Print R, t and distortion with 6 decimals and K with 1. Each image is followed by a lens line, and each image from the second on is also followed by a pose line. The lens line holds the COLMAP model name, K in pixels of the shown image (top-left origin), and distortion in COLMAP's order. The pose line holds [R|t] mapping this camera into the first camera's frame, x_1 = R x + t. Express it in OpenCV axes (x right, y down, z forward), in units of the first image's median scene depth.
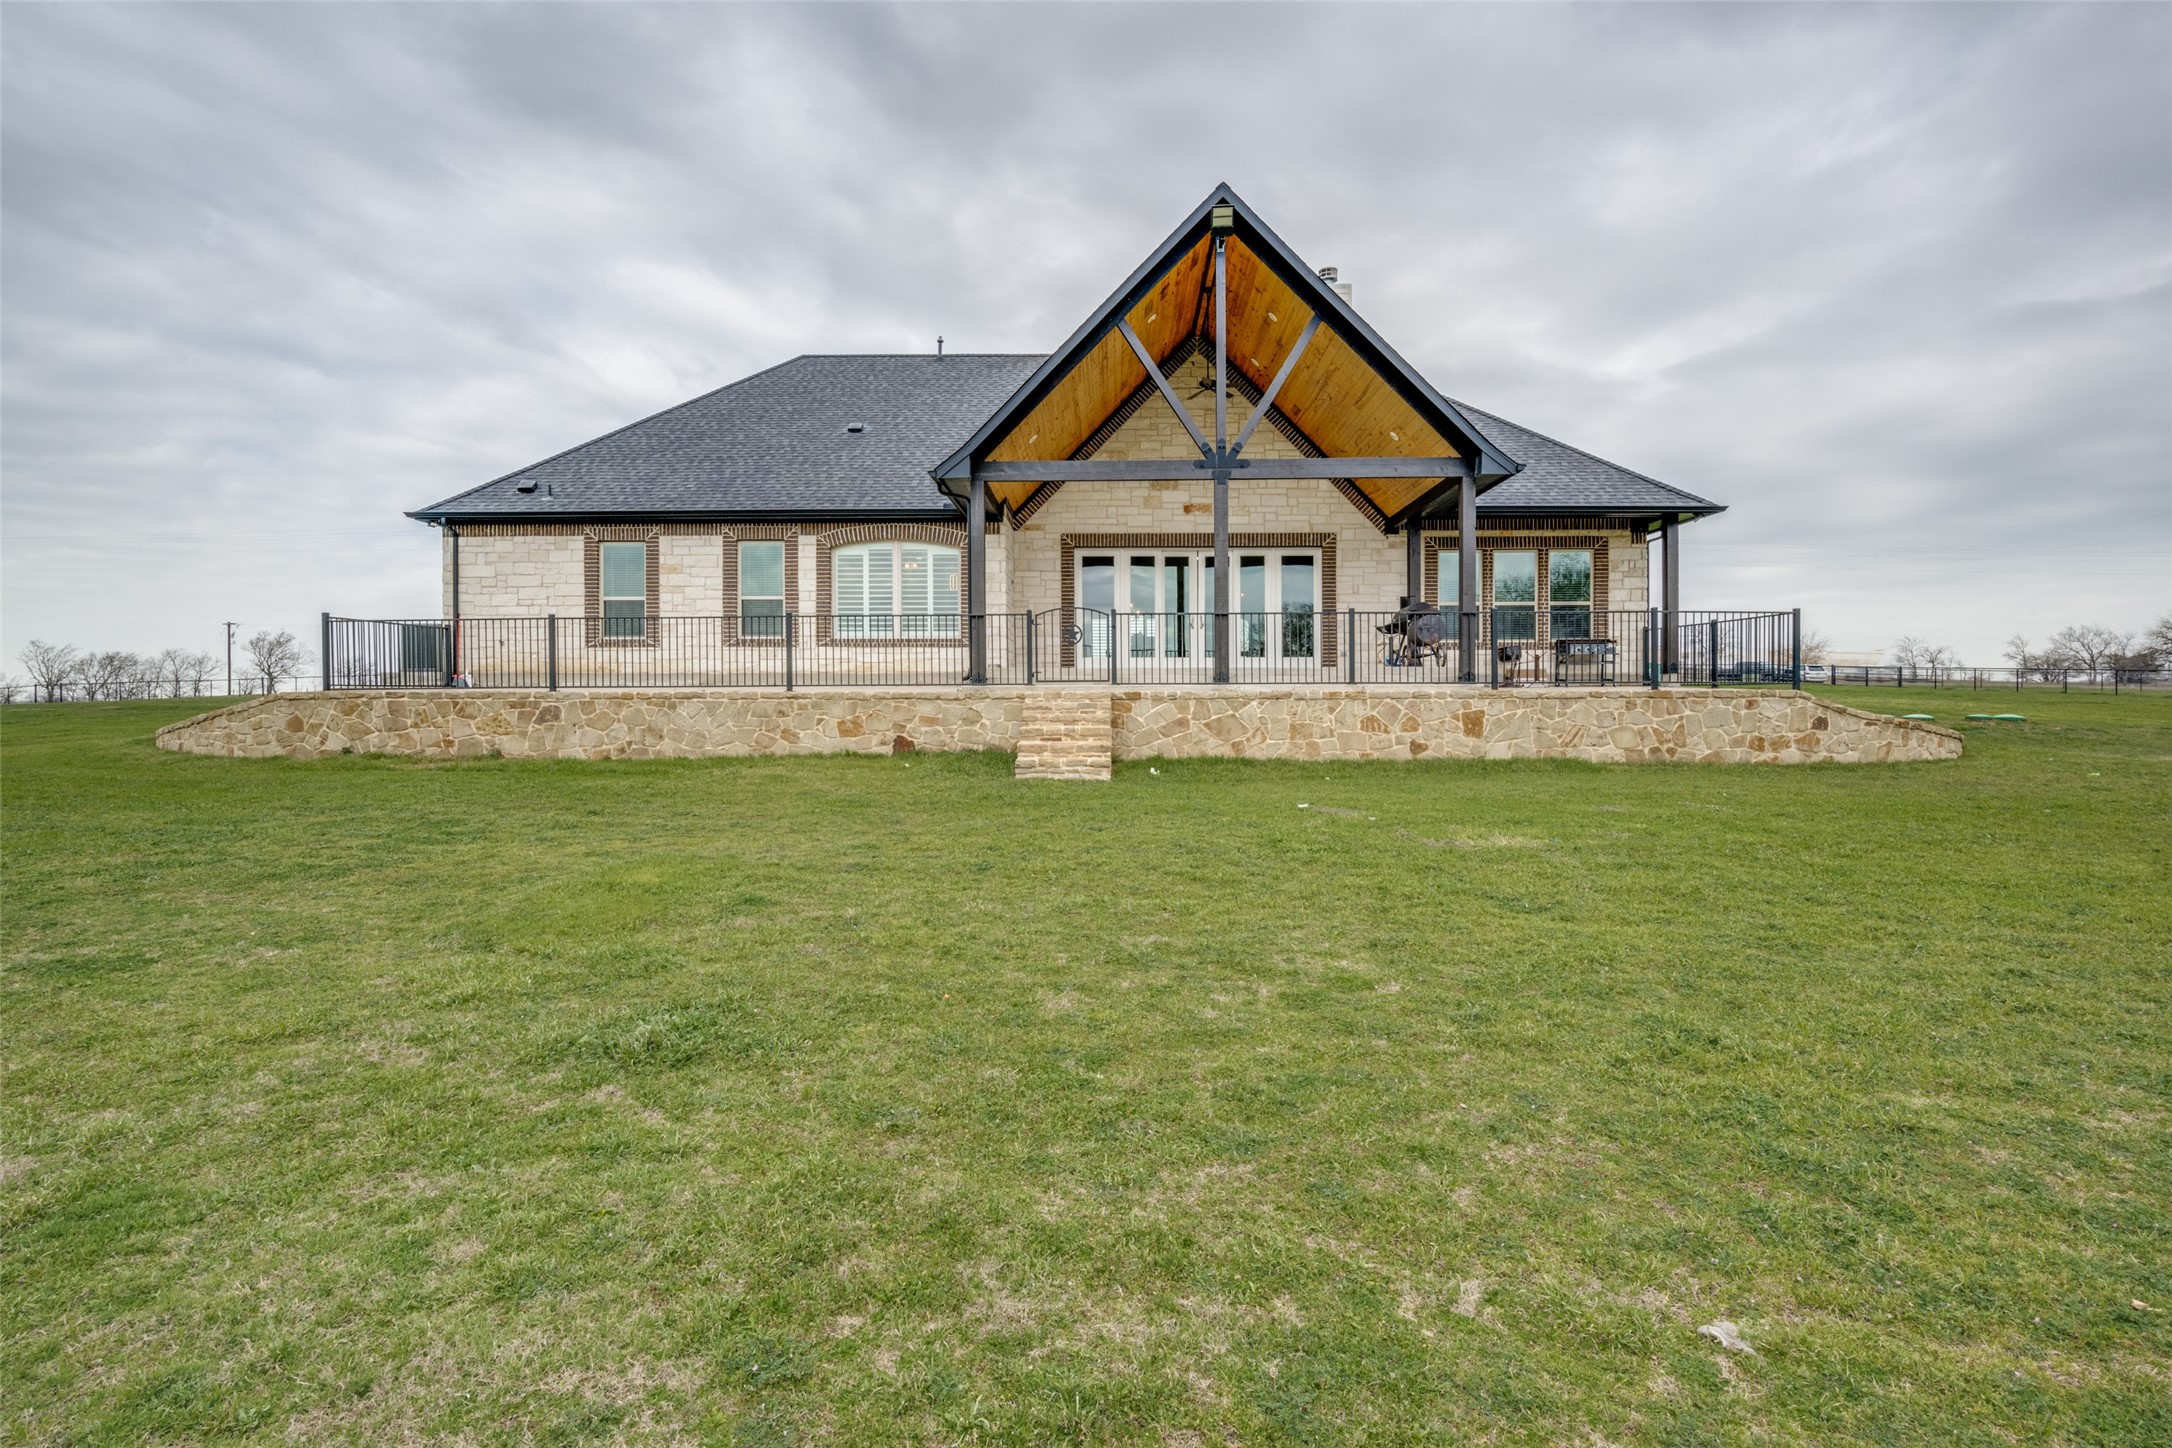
lens RADIAL K [[817.0, 0, 1086.0], [0, 817.0, 724.0], [0, 0, 1]] dist [0.000198, -0.000001]
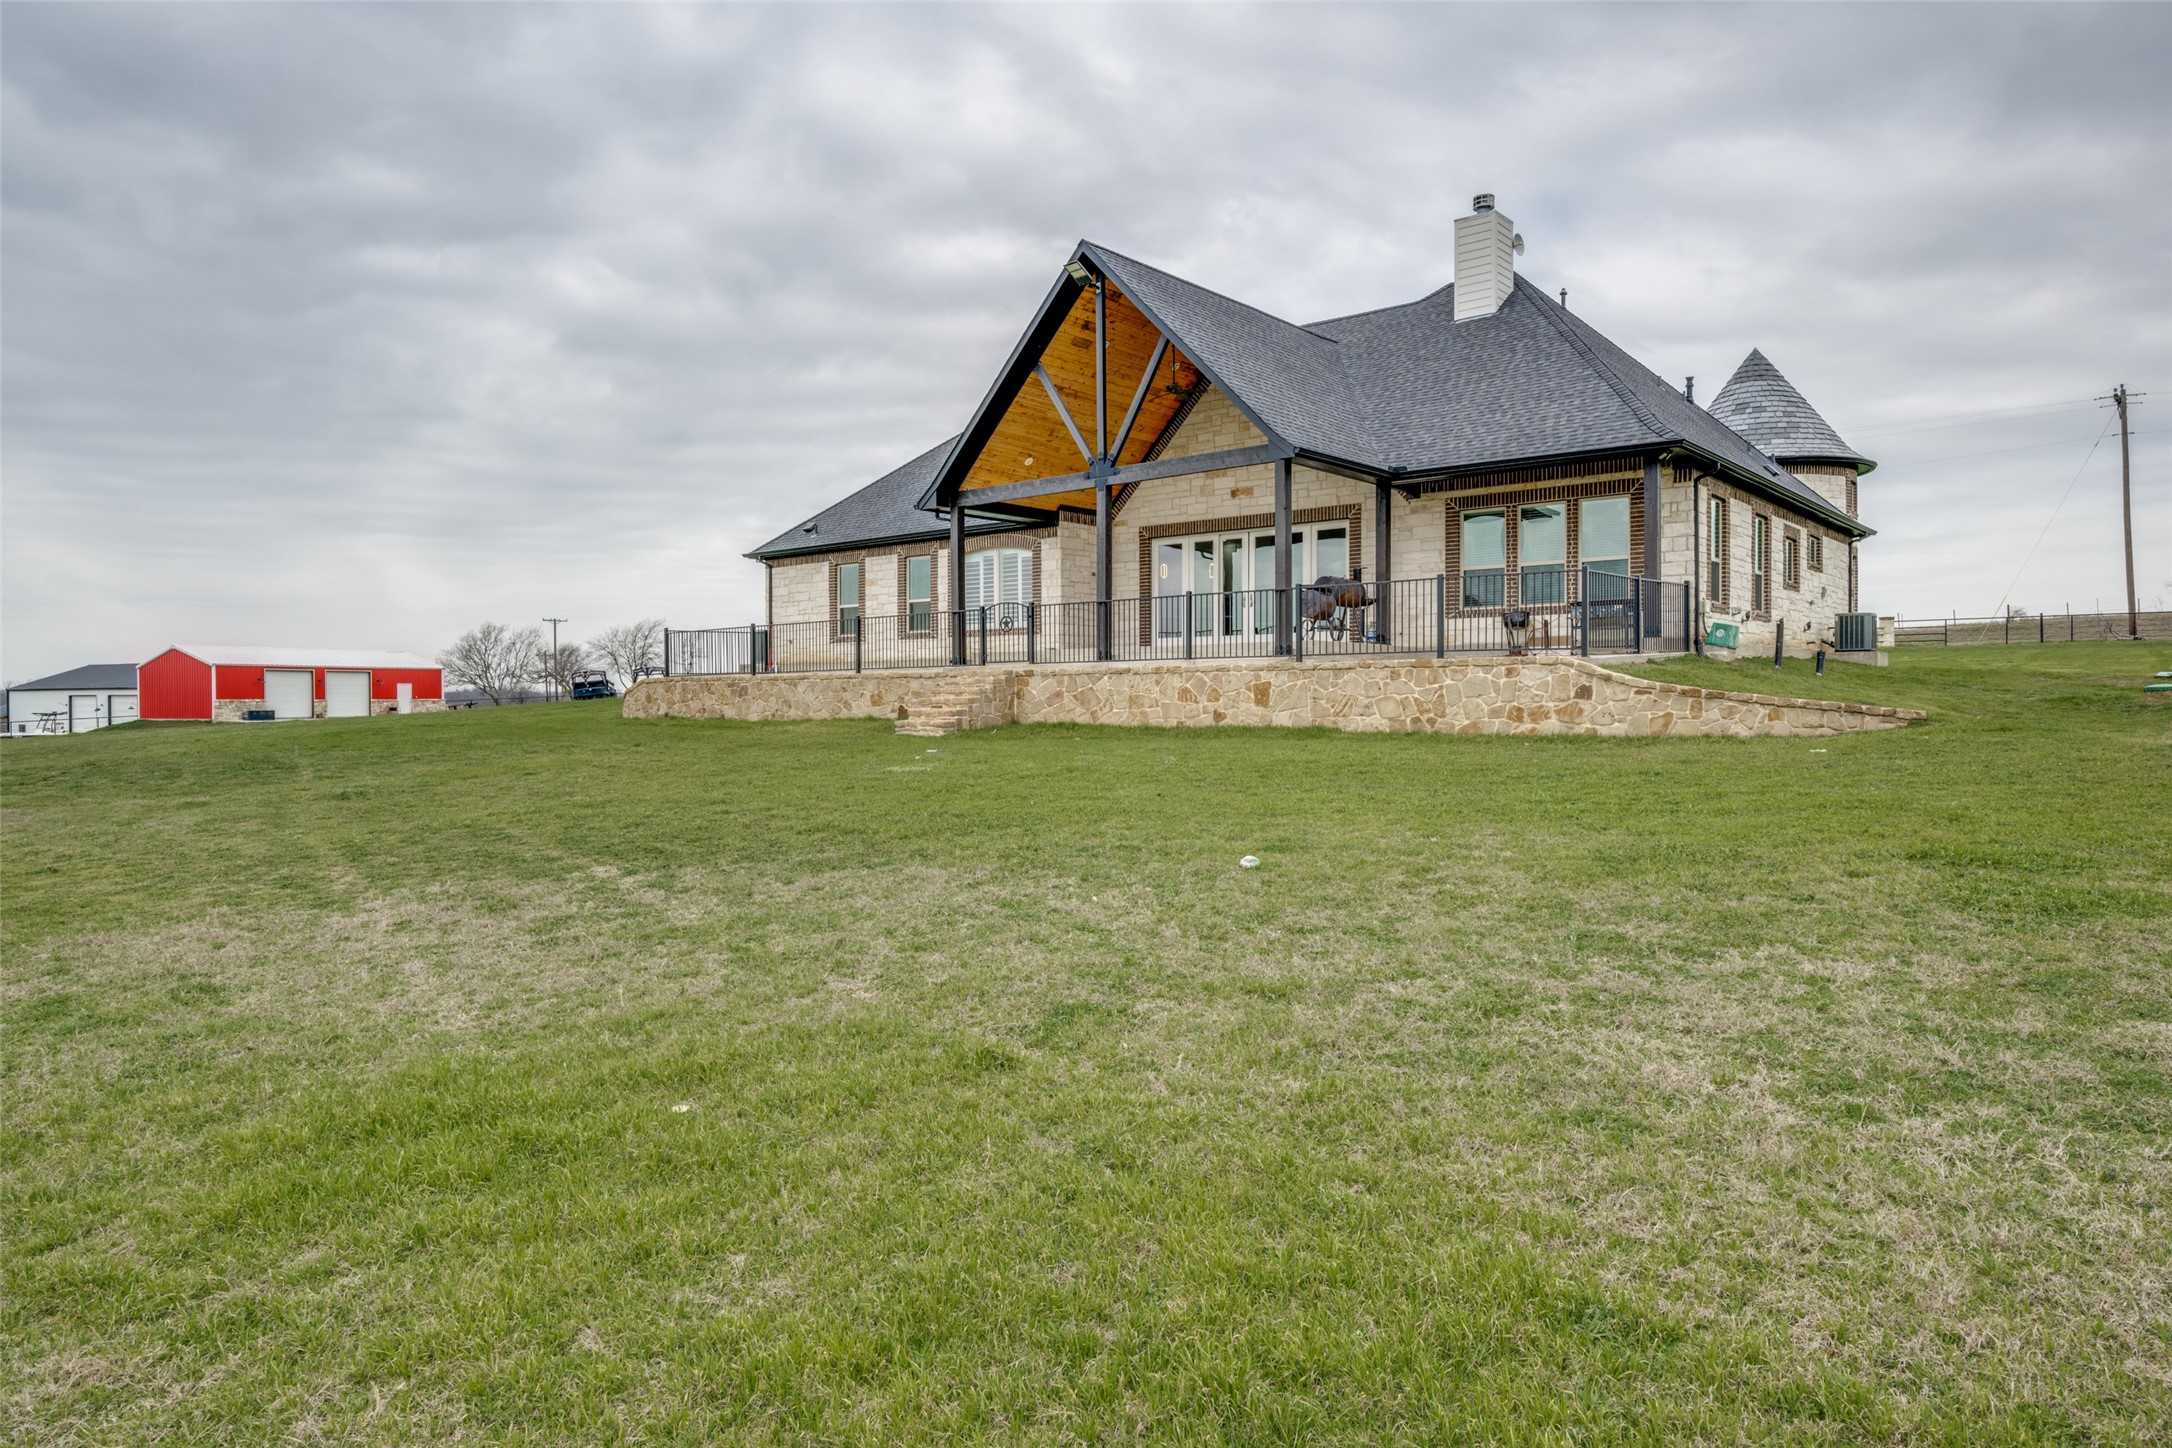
lens RADIAL K [[866.9, 0, 1089.4], [0, 866.9, 705.6], [0, 0, 1]] dist [-0.000132, 0.000017]
pose [[0.876223, 0.003038, -0.481896, 0.643288], [-0.002727, 0.999995, 0.001346, 0.010588], [0.481898, 0.000134, 0.876227, -0.084153]]
